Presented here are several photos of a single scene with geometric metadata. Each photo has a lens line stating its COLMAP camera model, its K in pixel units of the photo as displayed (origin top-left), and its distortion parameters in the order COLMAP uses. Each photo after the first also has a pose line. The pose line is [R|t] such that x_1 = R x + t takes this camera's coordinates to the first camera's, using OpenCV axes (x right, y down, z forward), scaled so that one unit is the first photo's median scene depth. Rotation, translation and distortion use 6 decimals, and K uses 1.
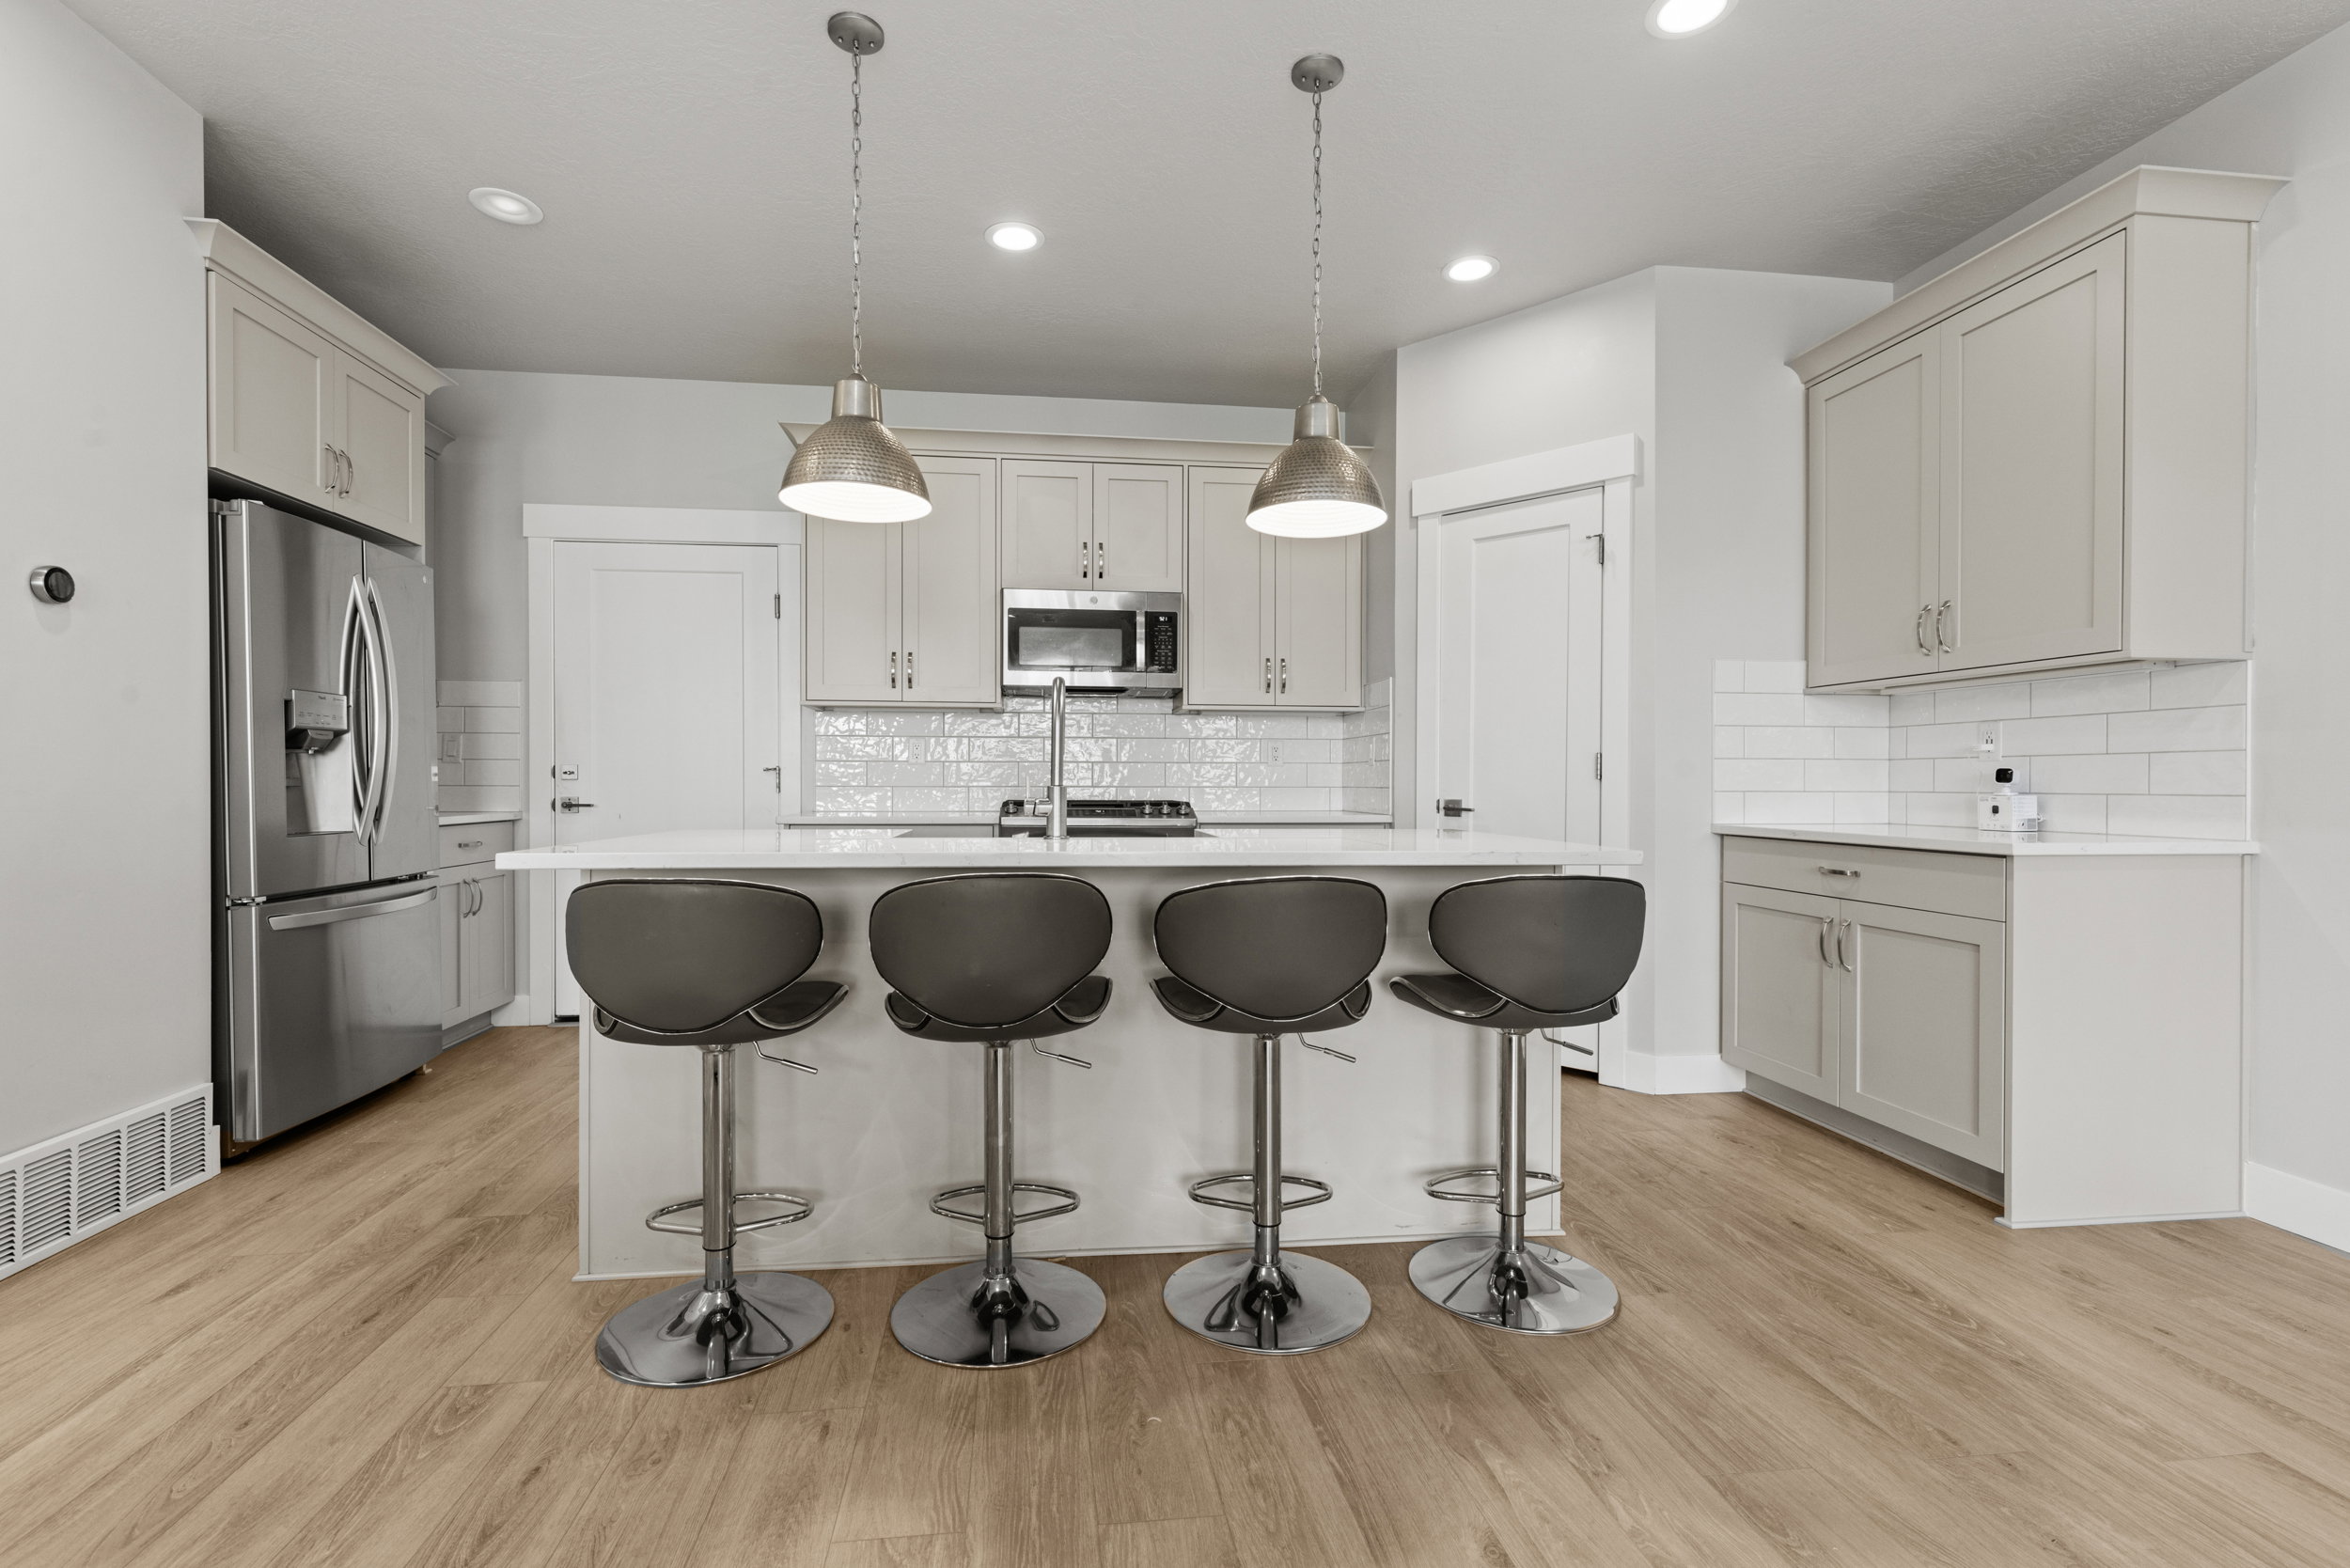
lens RADIAL K [[1052.0, 0, 1164.0], [0, 1052.0, 787.3], [0, 0, 1]] dist [0.003371, 0.001079]
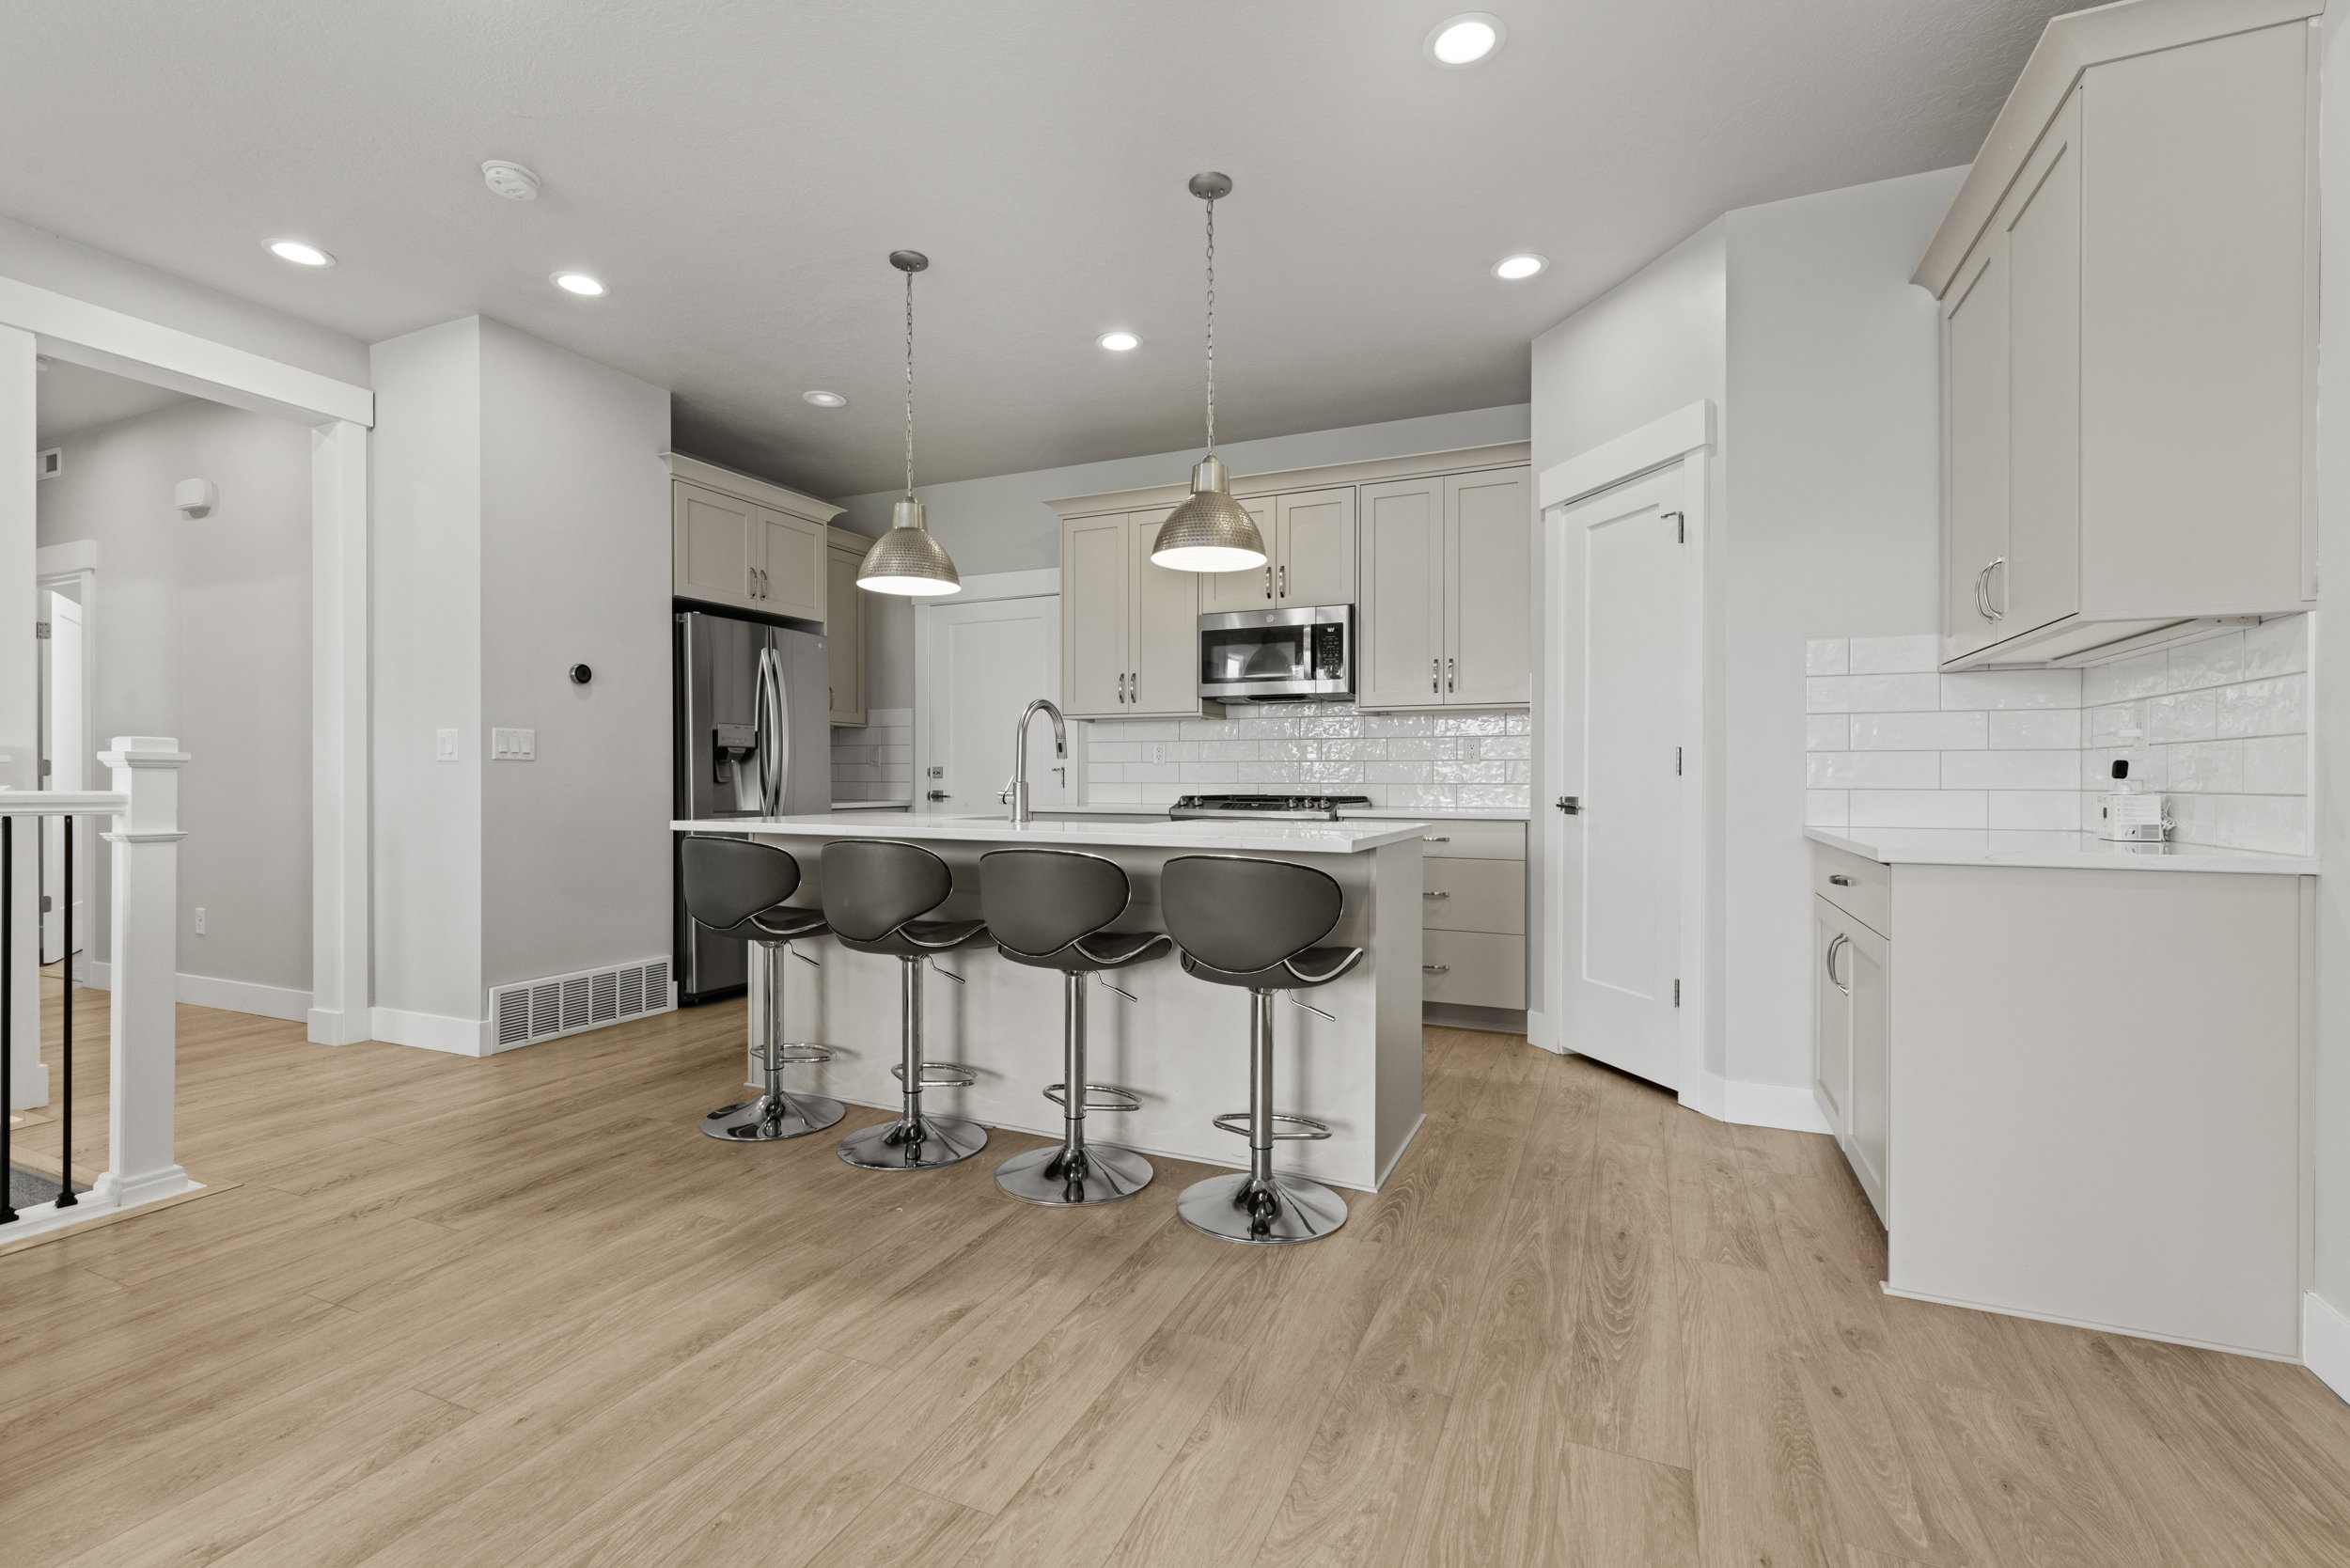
lens RADIAL K [[1052.0, 0, 1161.7], [0, 1052.0, 786.7], [0, 0, 1]] dist [0.003371, 0.001079]
pose [[0.852979, 0.002586, -0.521939, 0.606483], [-0.001382, 0.999995, 0.002697, 0.000439], [0.521944, -0.001579, 0.852978, -0.039427]]
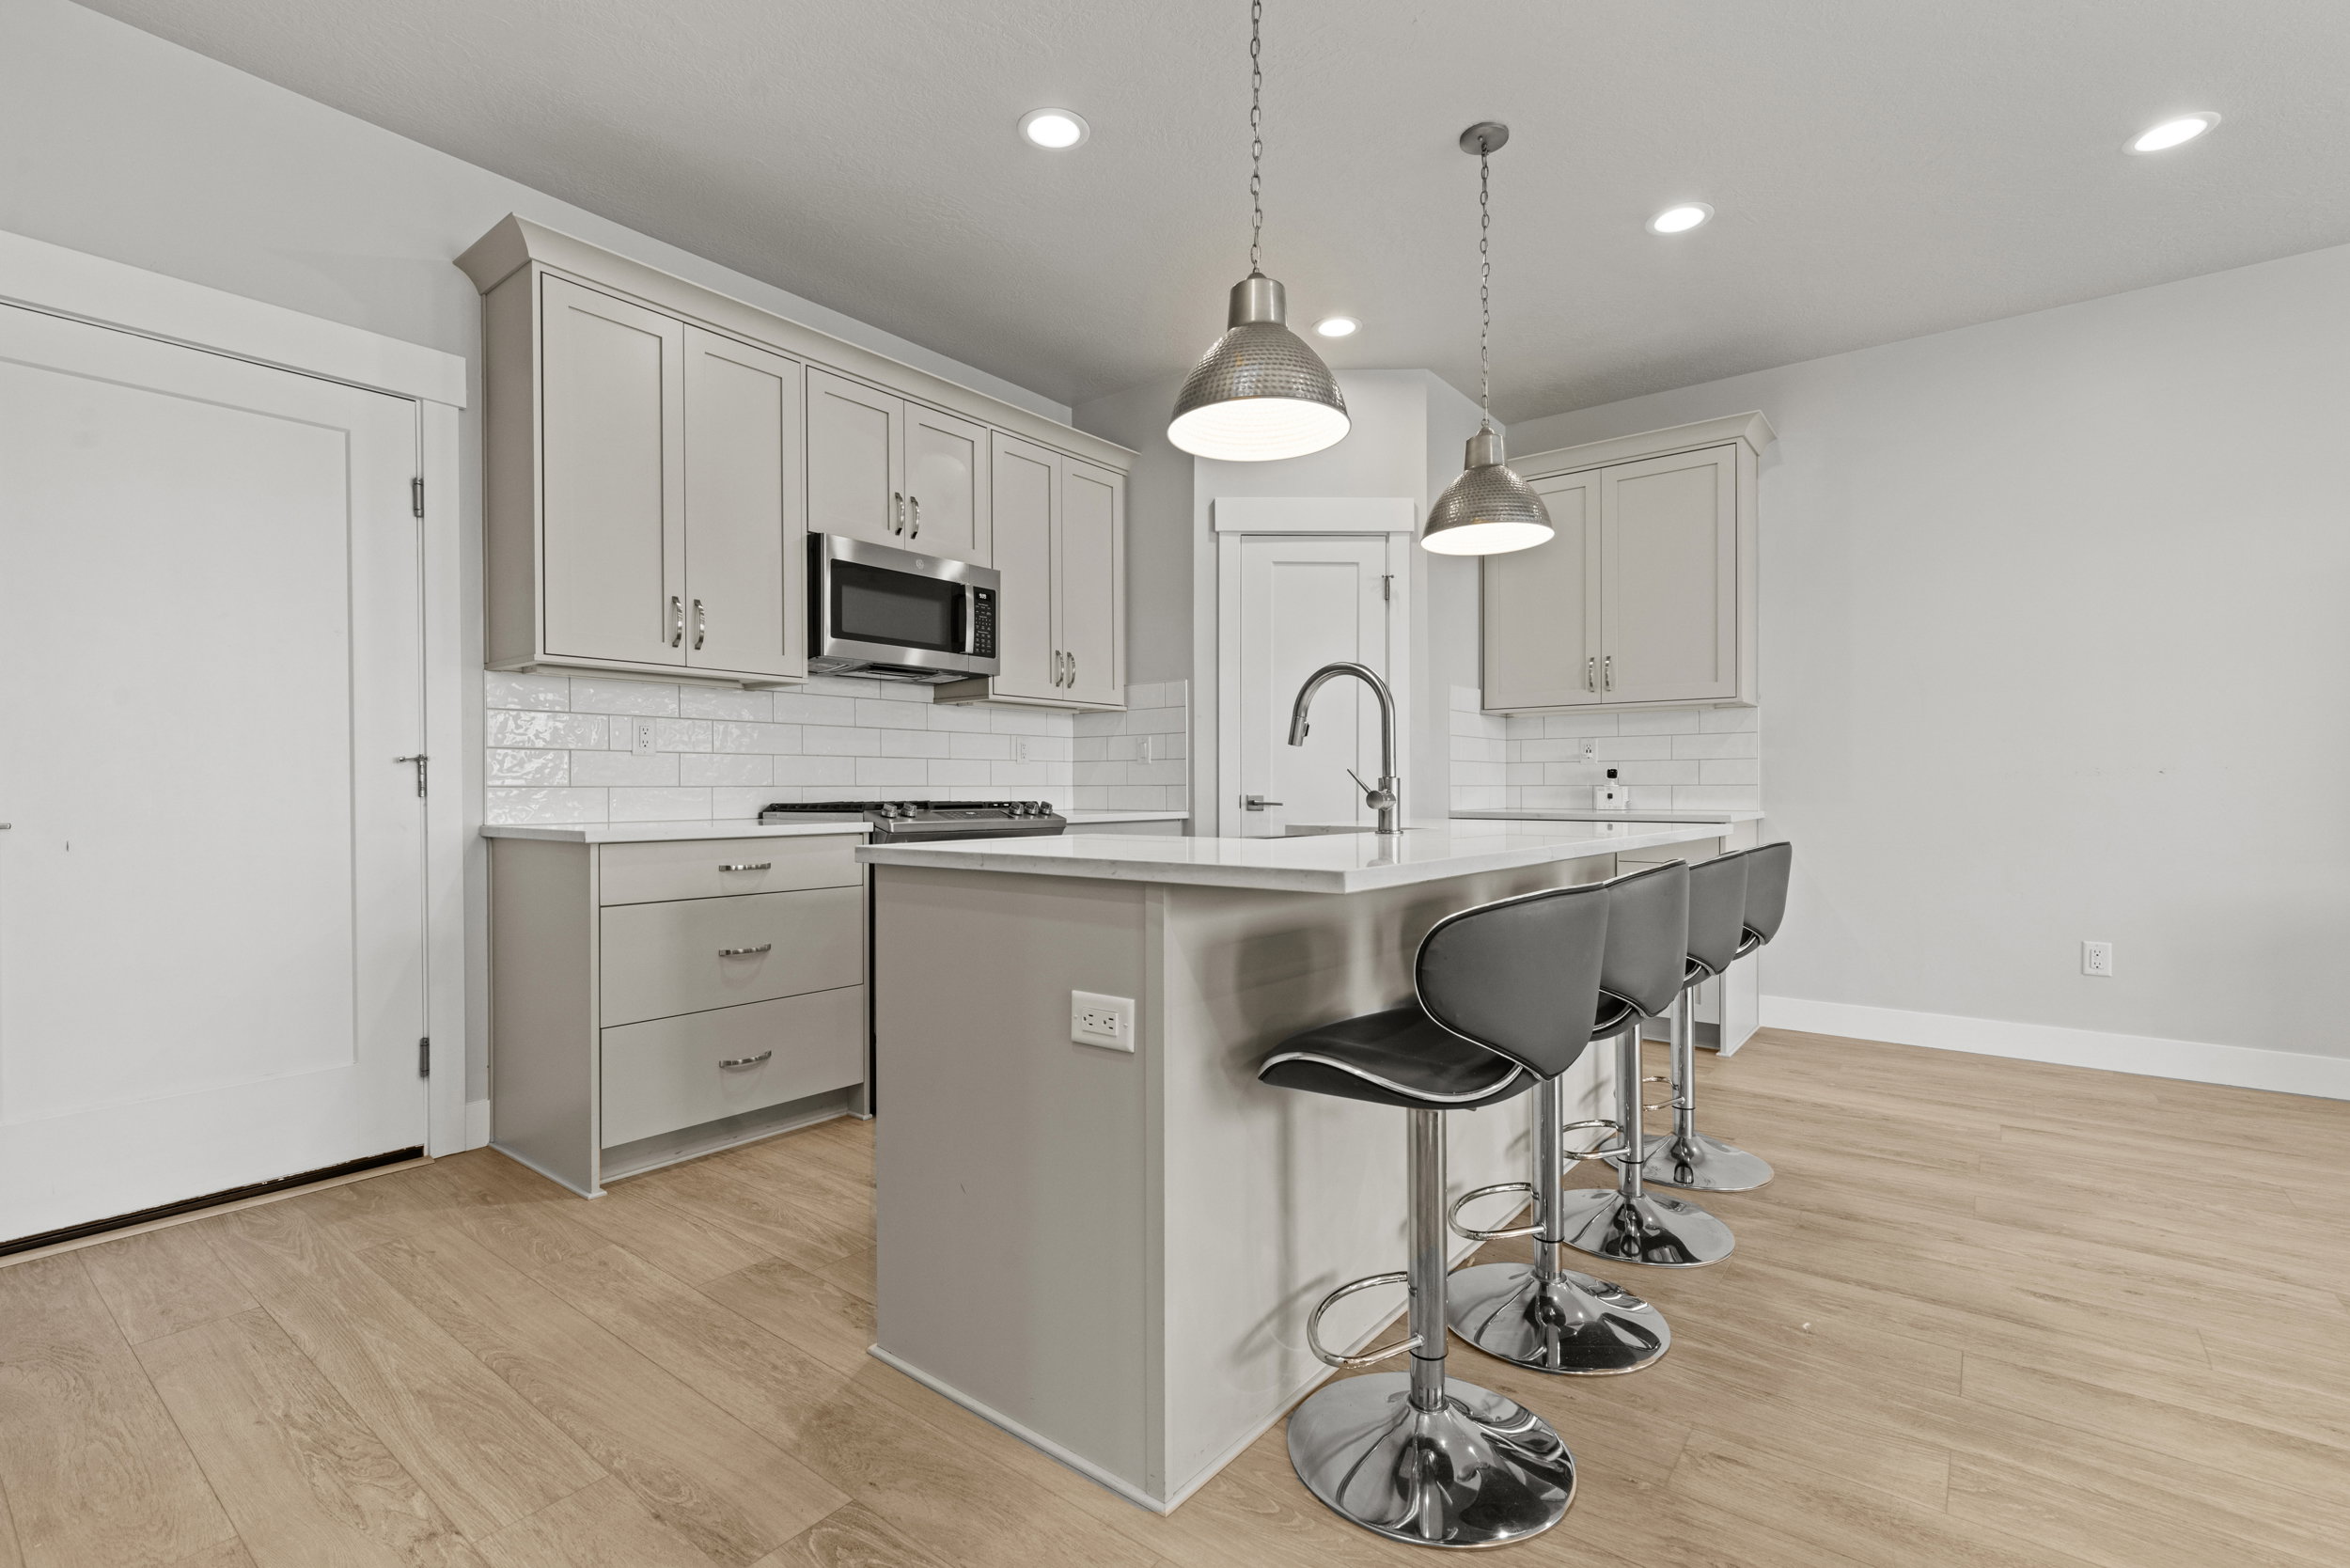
lens RADIAL K [[1044.7, 0, 1160.0], [0, 1044.7, 791.3], [0, 0, 1]] dist [0.008442, -0.002503]
pose [[0.717242, -0.006272, 0.696796, -0.732654], [0.008726, 0.999962, 0.000018, 0.008297], [-0.696770, 0.006067, 0.717269, 0.376580]]
